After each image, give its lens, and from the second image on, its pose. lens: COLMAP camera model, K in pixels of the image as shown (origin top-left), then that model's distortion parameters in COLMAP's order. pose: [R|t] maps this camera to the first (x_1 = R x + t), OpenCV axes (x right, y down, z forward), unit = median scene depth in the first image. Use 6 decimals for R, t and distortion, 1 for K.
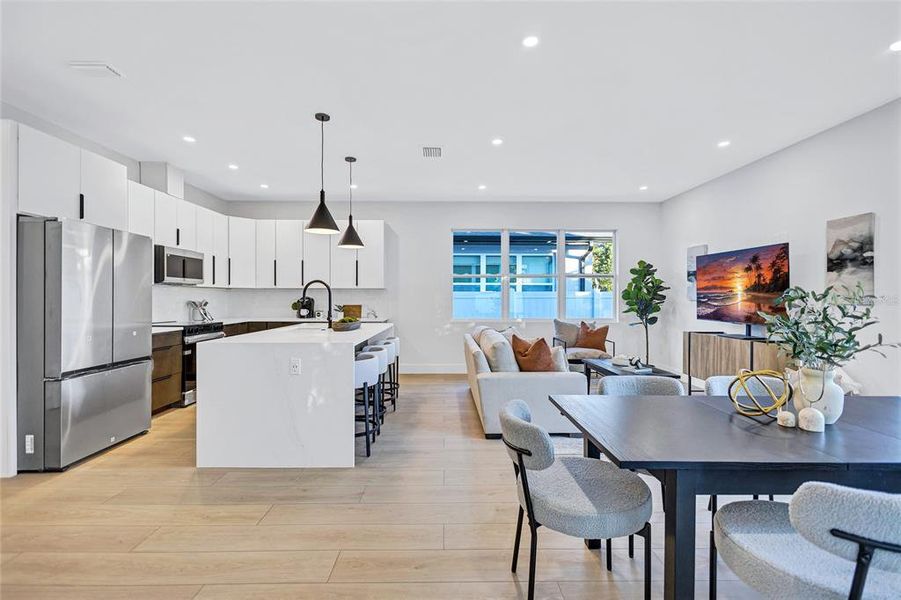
lens RADIAL K [[411.0, 0, 449.4], [0, 411.0, 298.8], [0, 0, 1]] dist [0.009630, -0.004123]
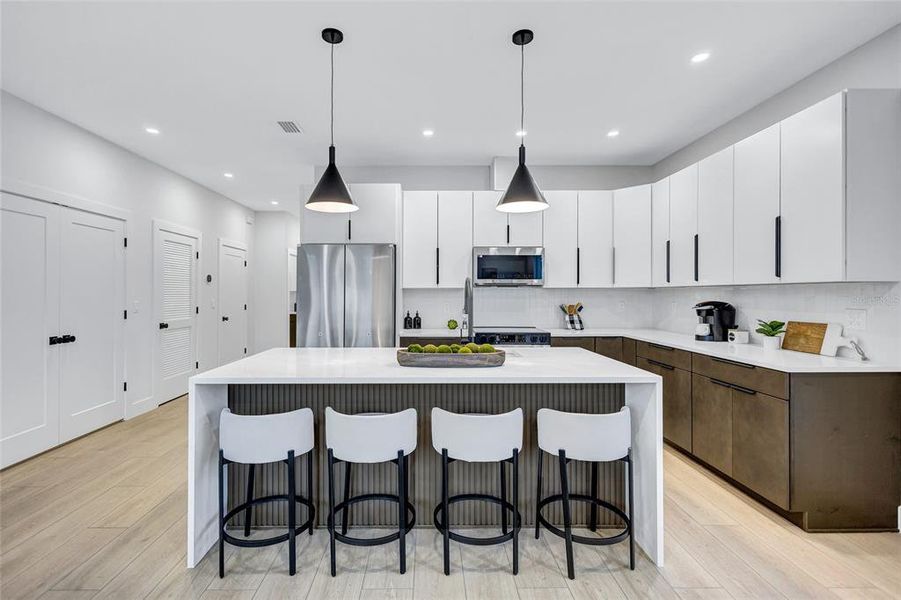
lens RADIAL K [[420.6, 0, 431.6], [0, 420.6, 292.8], [0, 0, 1]] dist [-0.000487, -0.000135]
pose [[0.001618, -0.003794, -0.999991, 0.278028], [-0.003465, 0.999987, -0.003800, -0.017629], [0.999993, 0.003471, 0.001605, 0.880554]]
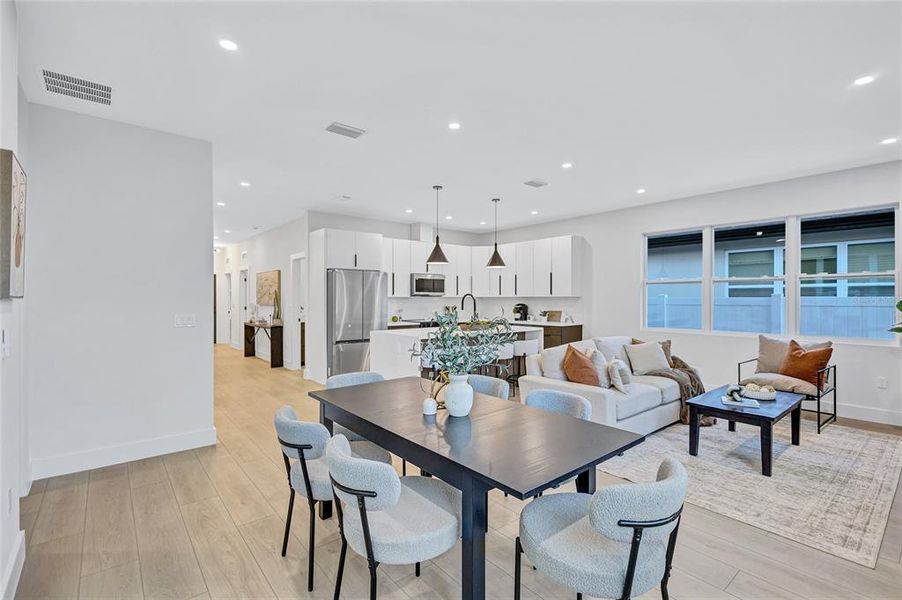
lens RADIAL K [[411.5, 0, 449.9], [0, 411.5, 298.8], [0, 0, 1]] dist [0.009630, -0.004123]
pose [[0.629158, -0.001359, -0.777276, 0.680106], [-0.002400, 0.999990, -0.003691, -0.019873], [0.777273, 0.004188, 0.629149, 0.065191]]
